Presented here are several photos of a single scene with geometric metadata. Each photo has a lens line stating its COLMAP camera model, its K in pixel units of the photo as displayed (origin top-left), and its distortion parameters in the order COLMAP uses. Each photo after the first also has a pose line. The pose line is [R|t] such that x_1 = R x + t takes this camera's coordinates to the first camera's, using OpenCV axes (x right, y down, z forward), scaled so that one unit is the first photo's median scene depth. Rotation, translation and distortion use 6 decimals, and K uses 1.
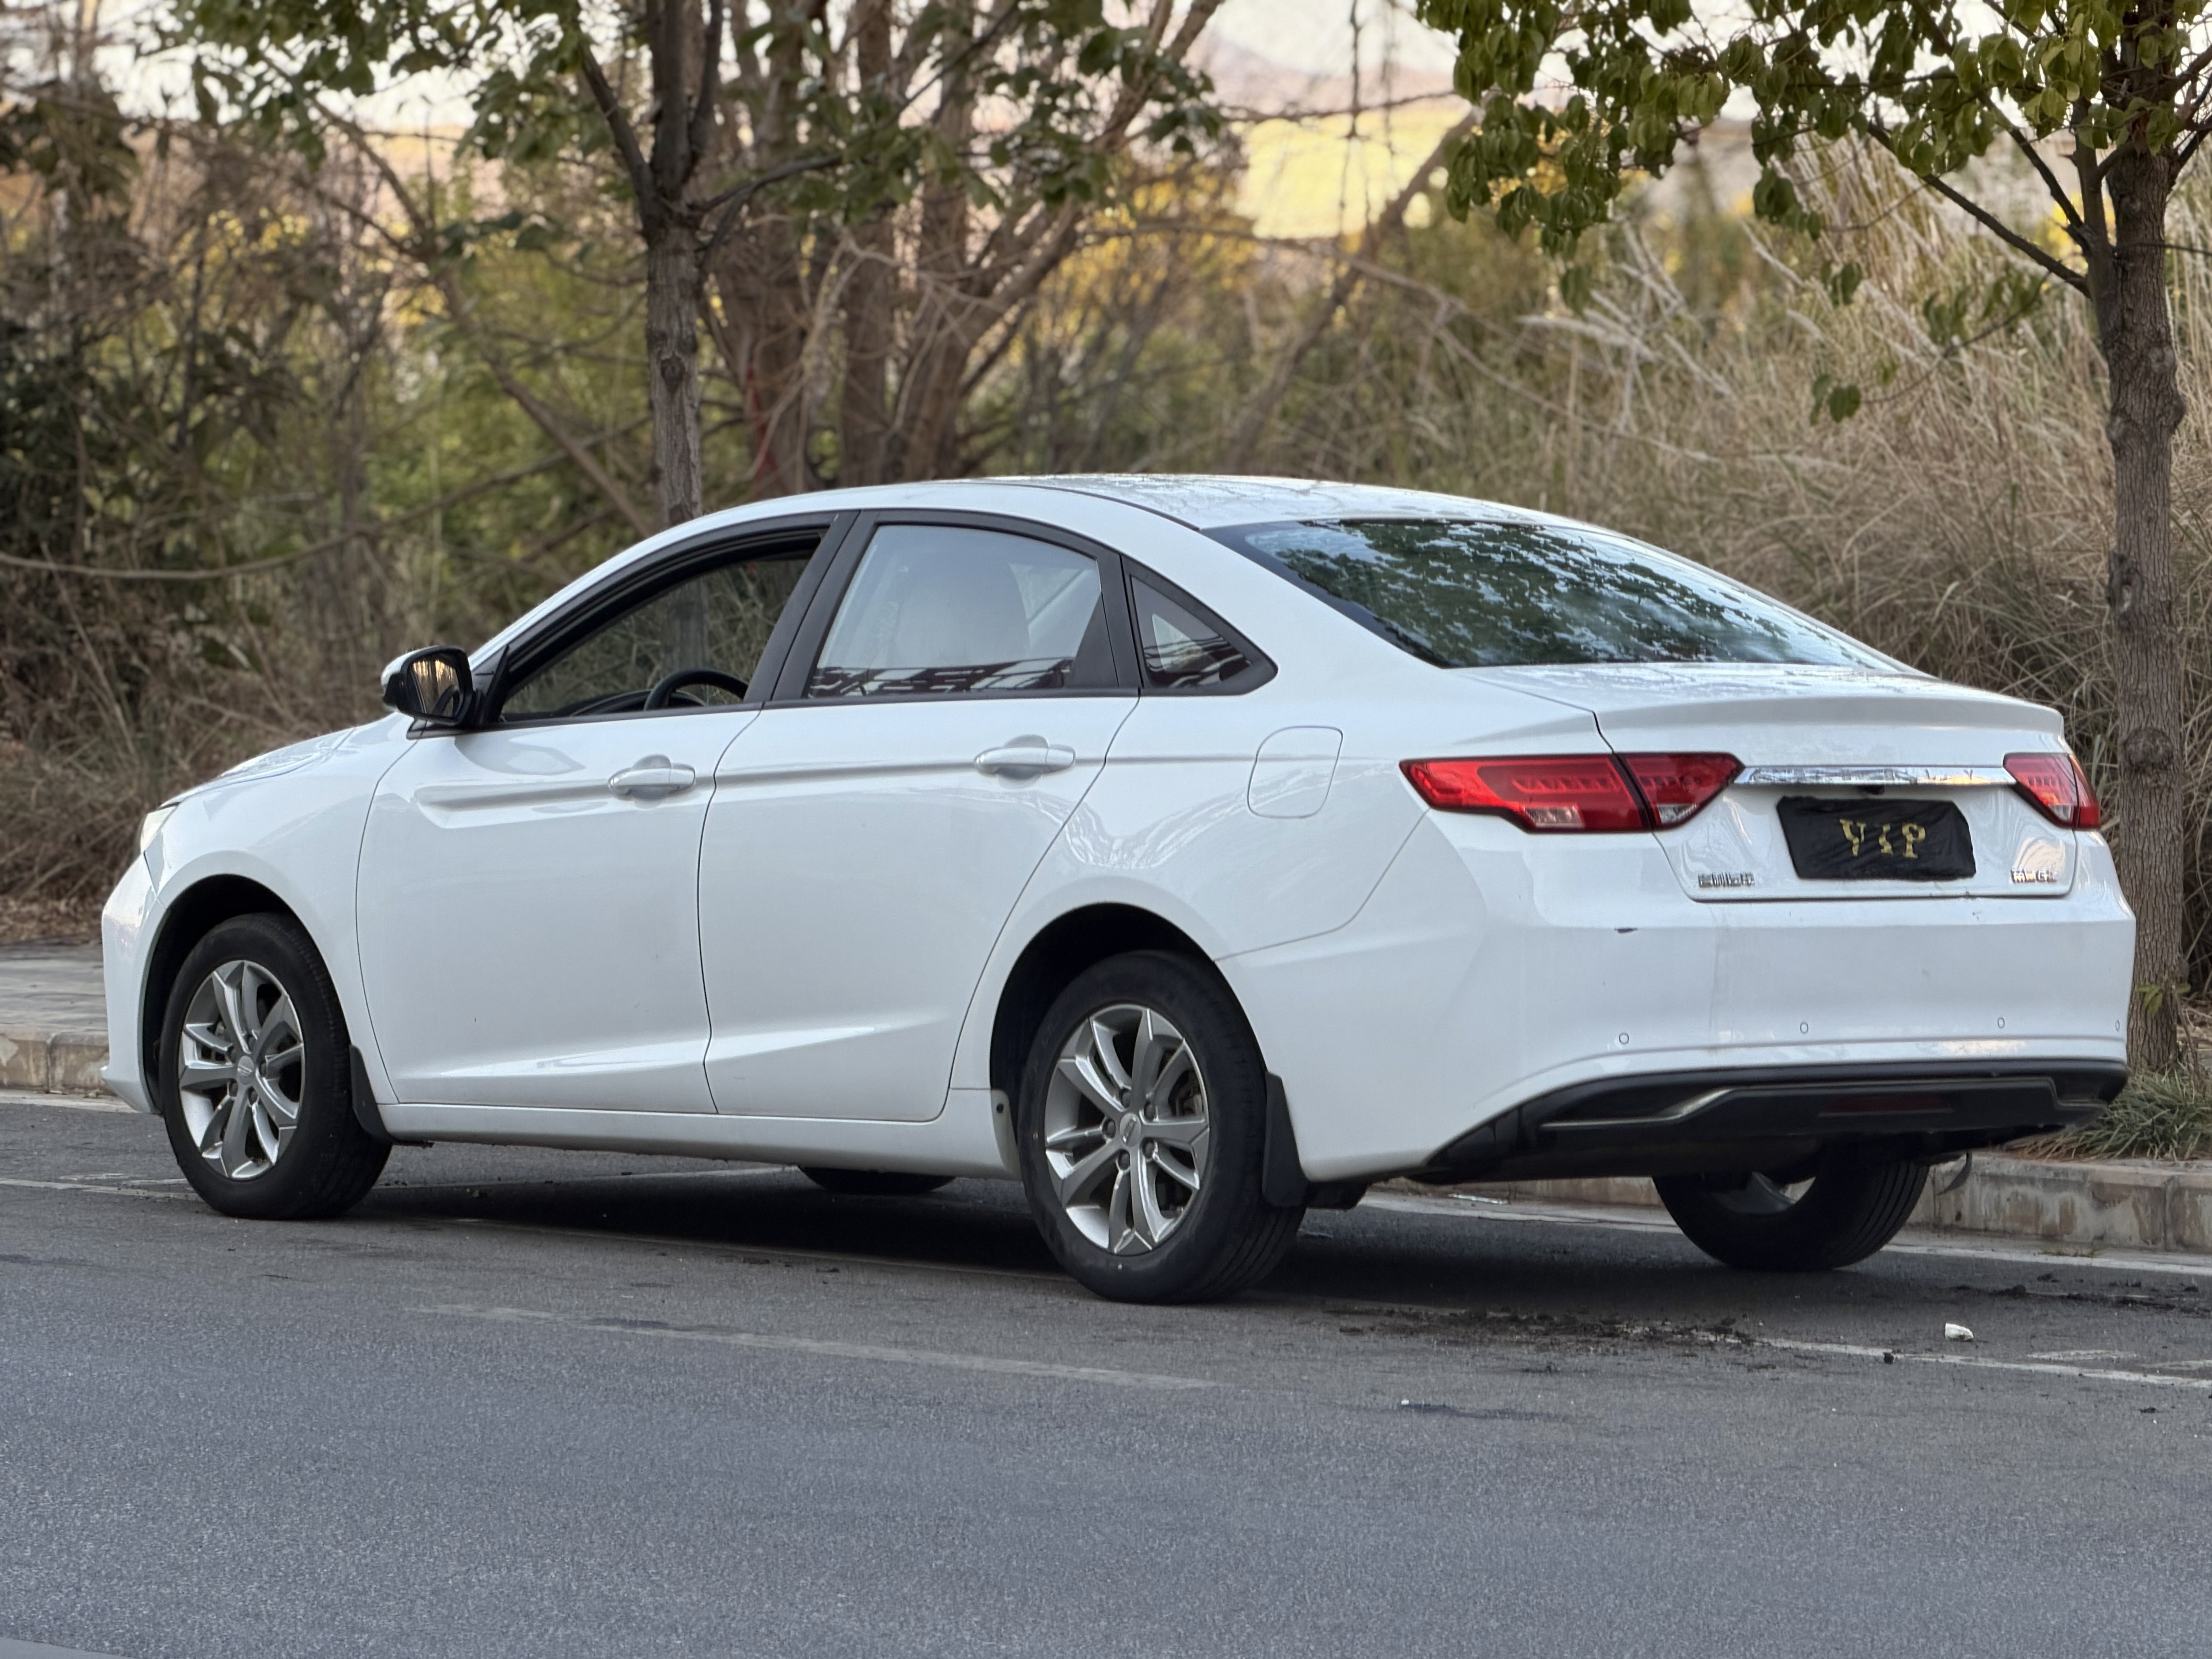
lens RADIAL K [[8213.1, 0, 1106.0], [0, 8213.1, 829.5], [0, 0, 1]] dist [0.122704, -0.945382]
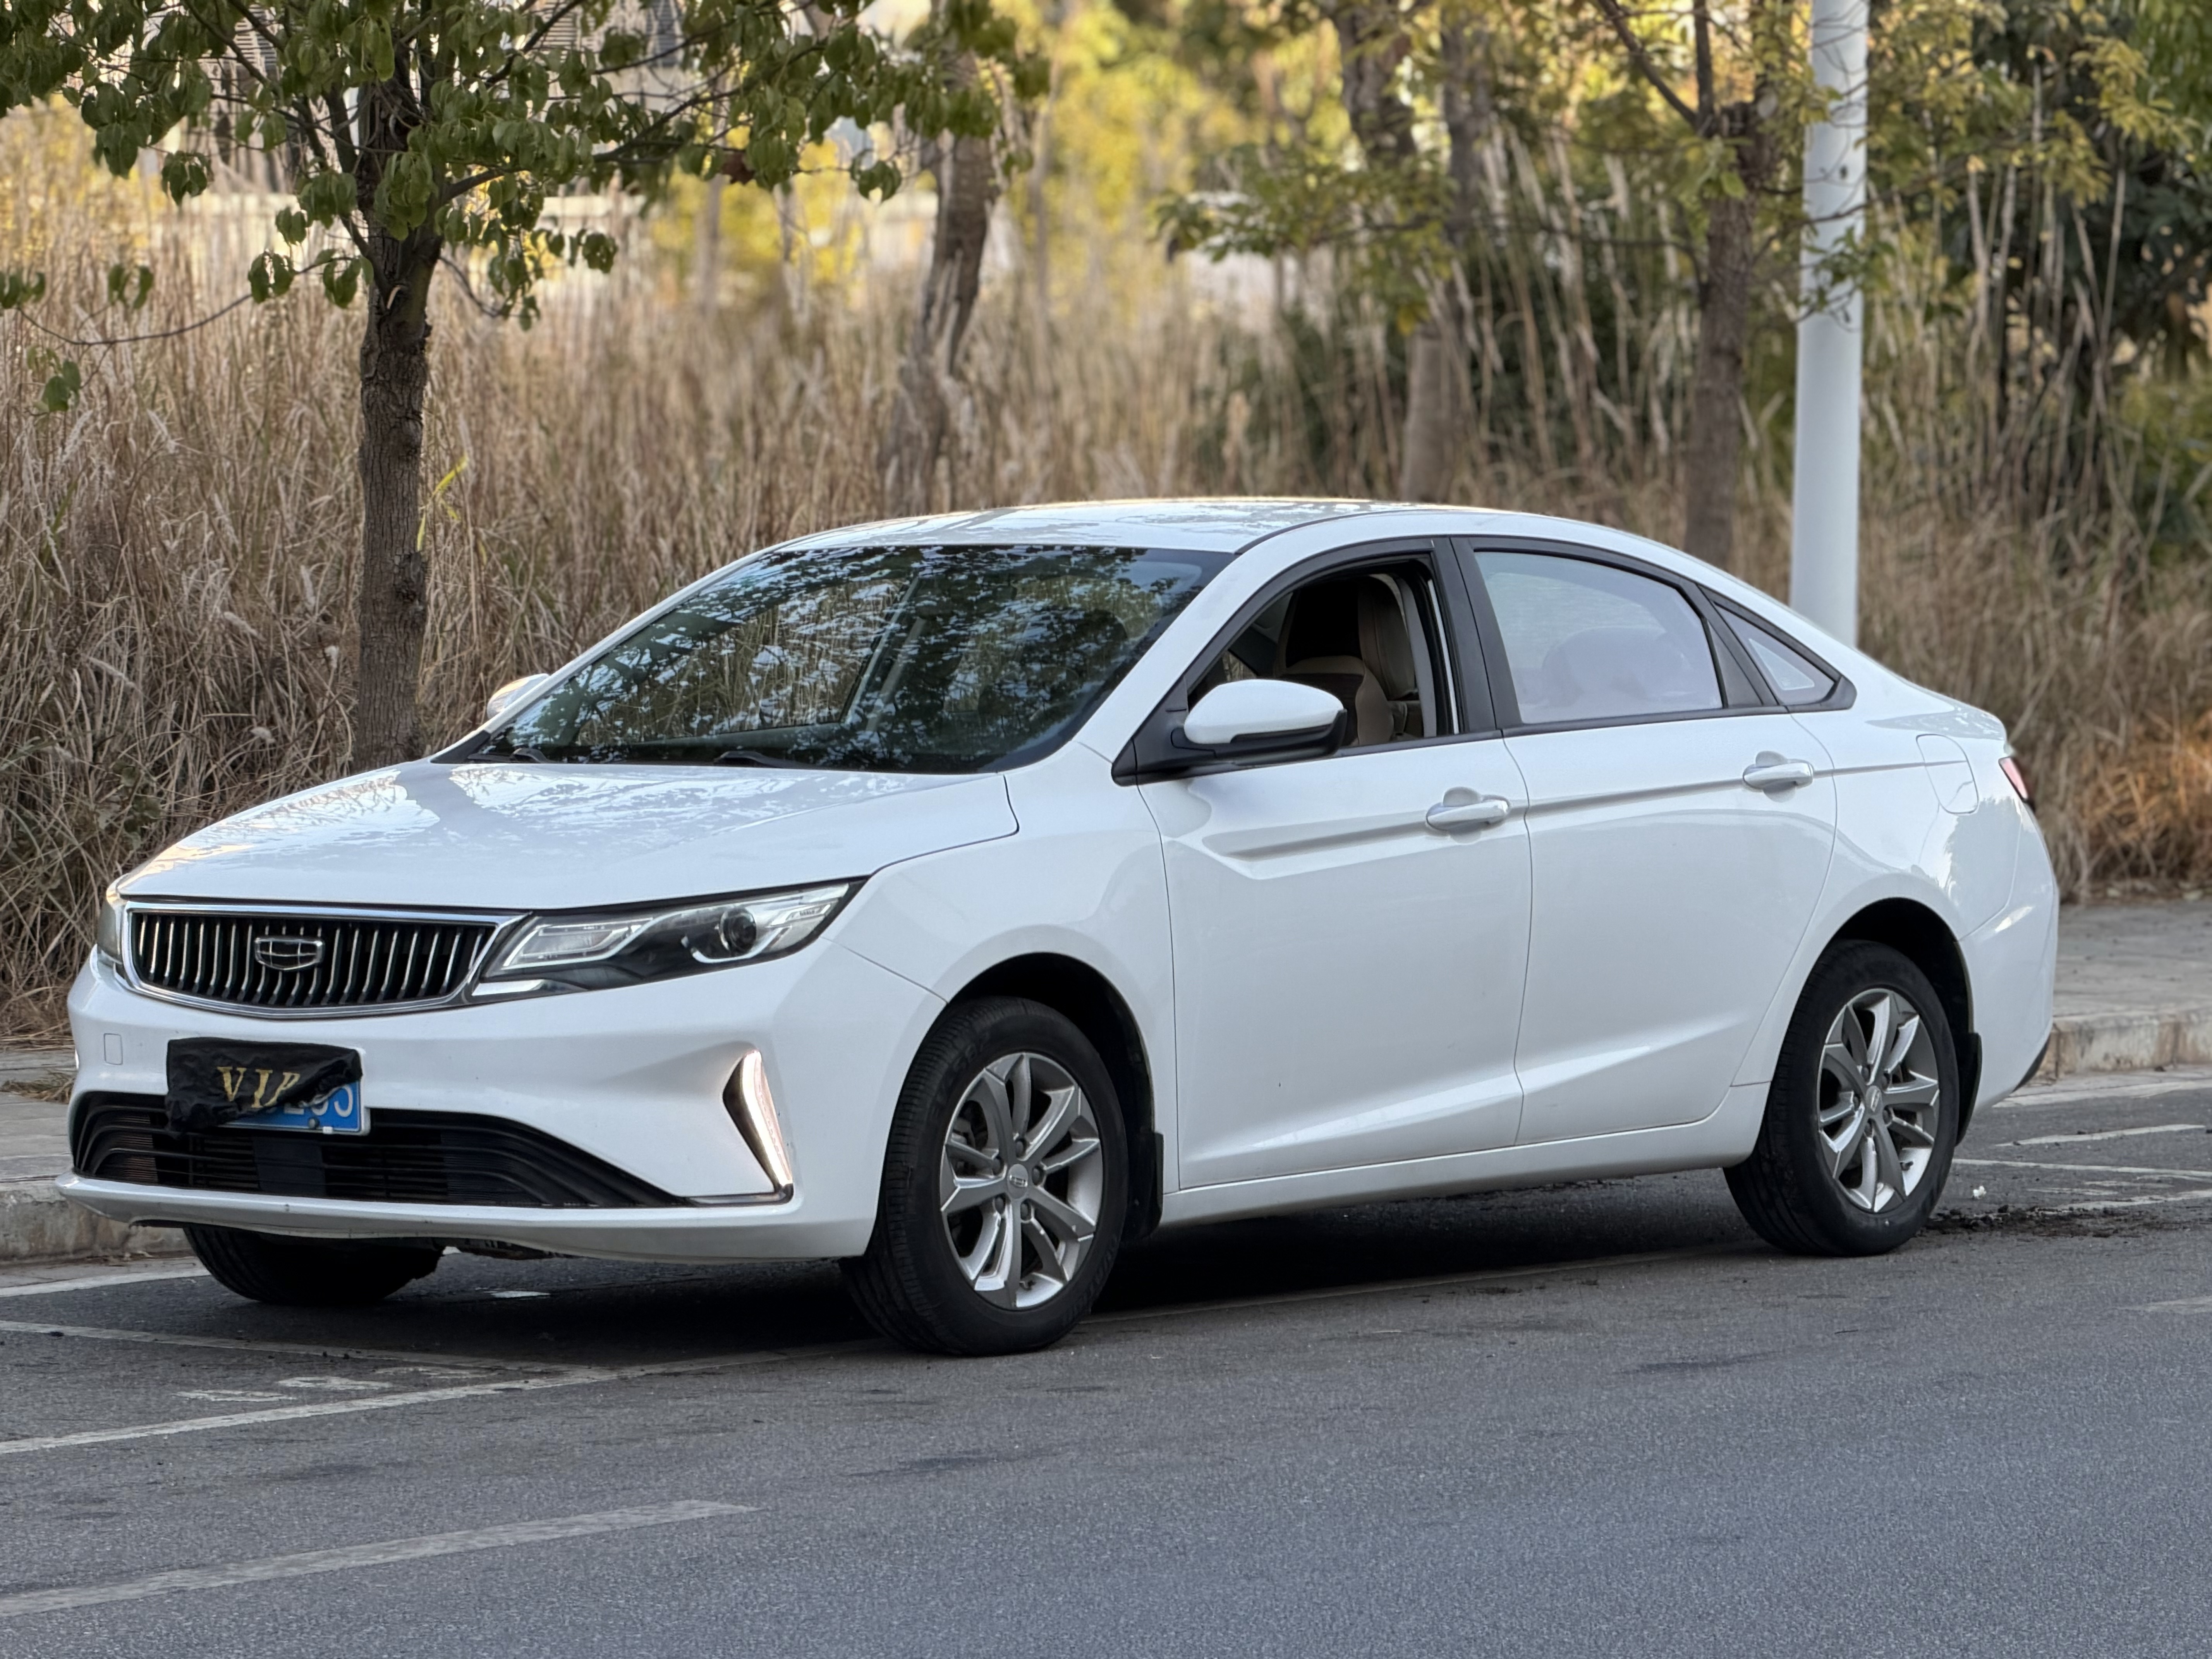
lens RADIAL K [[8213.1, 0, 1106.0], [0, 8213.1, 829.5], [0, 0, 1]] dist [0.122704, -0.945382]
pose [[-0.185316, -0.034566, 0.982071, -1.014904], [0.019879, 0.999045, 0.038914, -0.043372], [-0.982478, 0.026734, -0.184452, 1.231858]]
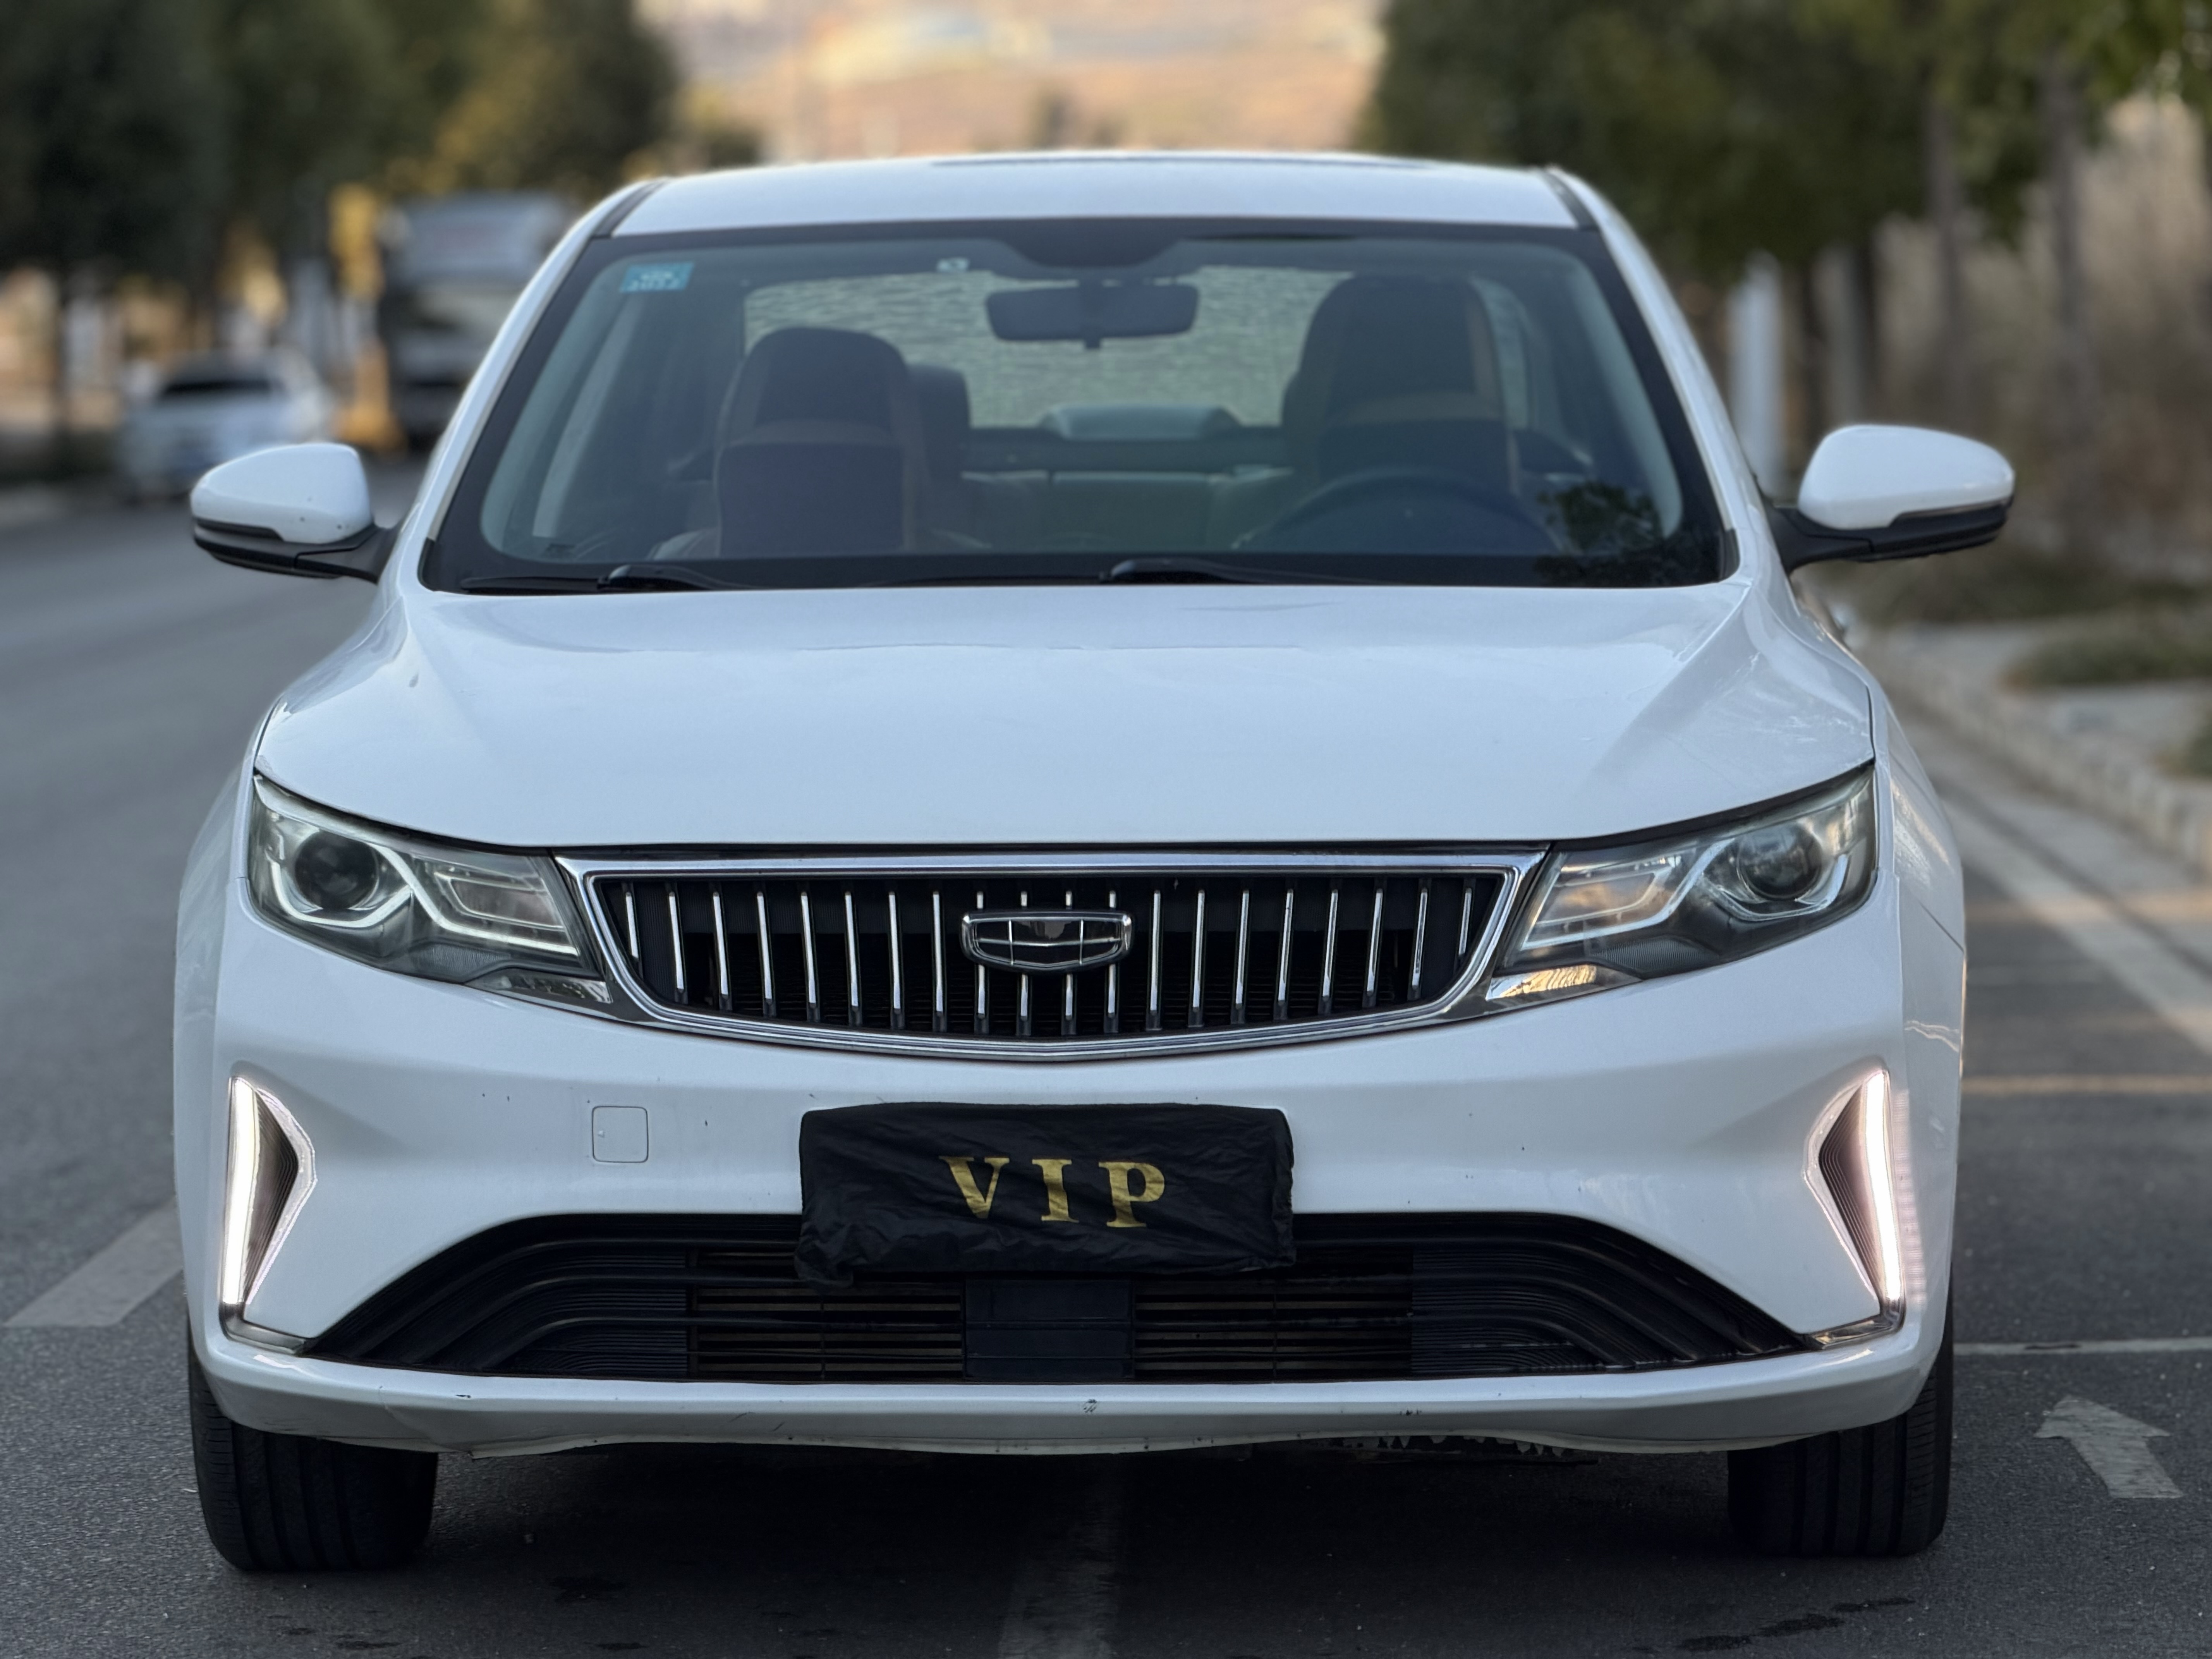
lens RADIAL K [[8213.1, 0, 1106.0], [0, 8213.1, 829.5], [0, 0, 1]] dist [0.122704, -0.945382]
pose [[-0.720191, -0.037016, 0.692788, -0.453294], [0.021002, 0.996955, 0.075100, -0.039961], [-0.693458, 0.068636, -0.717220, 1.505048]]
